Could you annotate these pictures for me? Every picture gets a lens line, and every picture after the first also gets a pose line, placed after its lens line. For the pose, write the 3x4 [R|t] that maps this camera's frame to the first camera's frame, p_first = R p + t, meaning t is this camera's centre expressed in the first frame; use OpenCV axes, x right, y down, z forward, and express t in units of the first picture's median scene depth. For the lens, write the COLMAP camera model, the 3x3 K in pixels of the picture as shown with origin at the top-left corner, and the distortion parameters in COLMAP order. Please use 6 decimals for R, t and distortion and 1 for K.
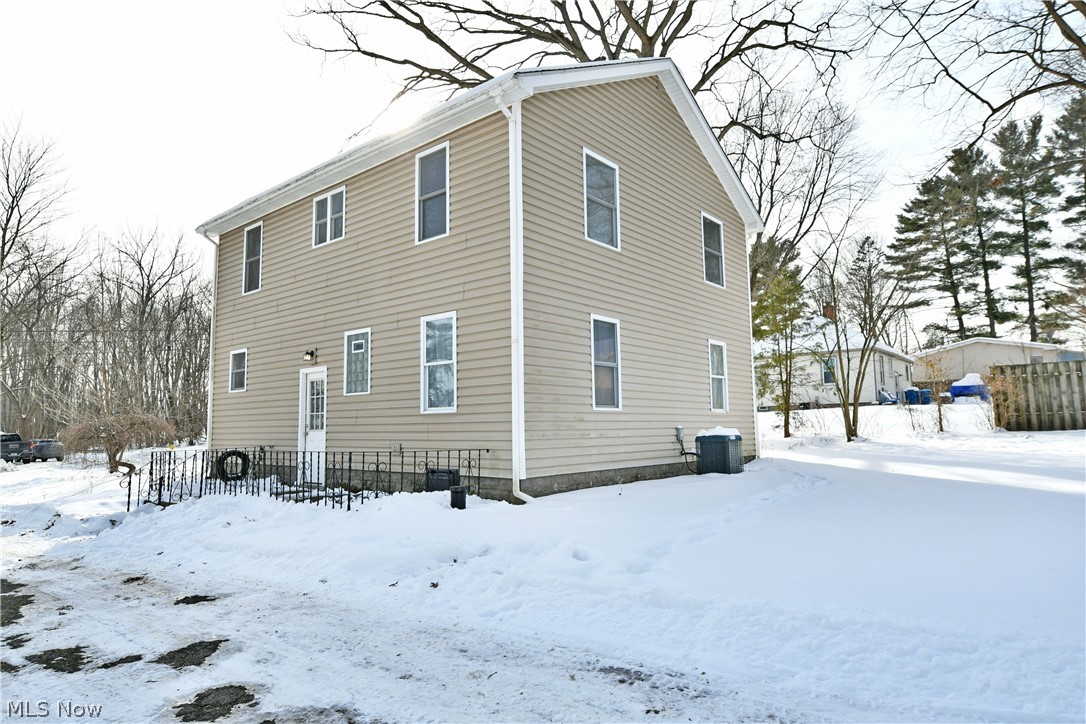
lens RADIAL K [[646.4, 0, 543.0], [0, 646.4, 362.0], [0, 0, 1]] dist [-0.002663, -0.000610]
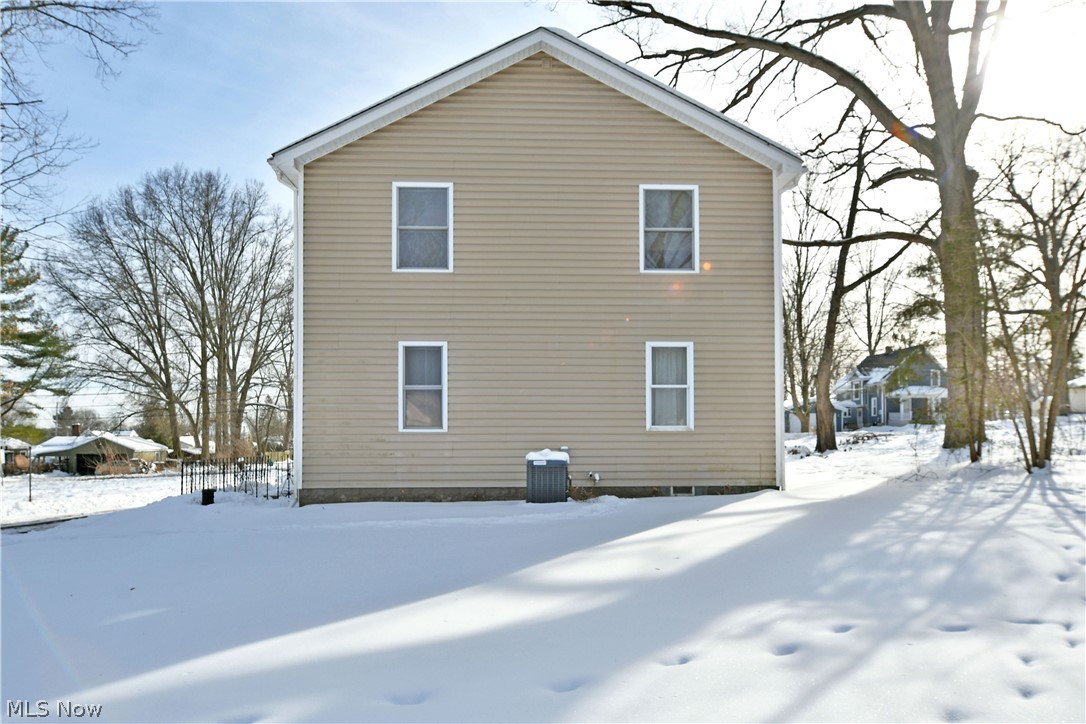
lens RADIAL K [[633.1, 0, 543.3], [0, 633.1, 440.0], [0, 0, 1]] dist [-0.000716, -0.000100]
pose [[0.660326, 0.007945, -0.750937, 0.982472], [0.066292, 0.995424, 0.068824, 0.029740], [0.748047, -0.095227, 0.656778, 0.461050]]
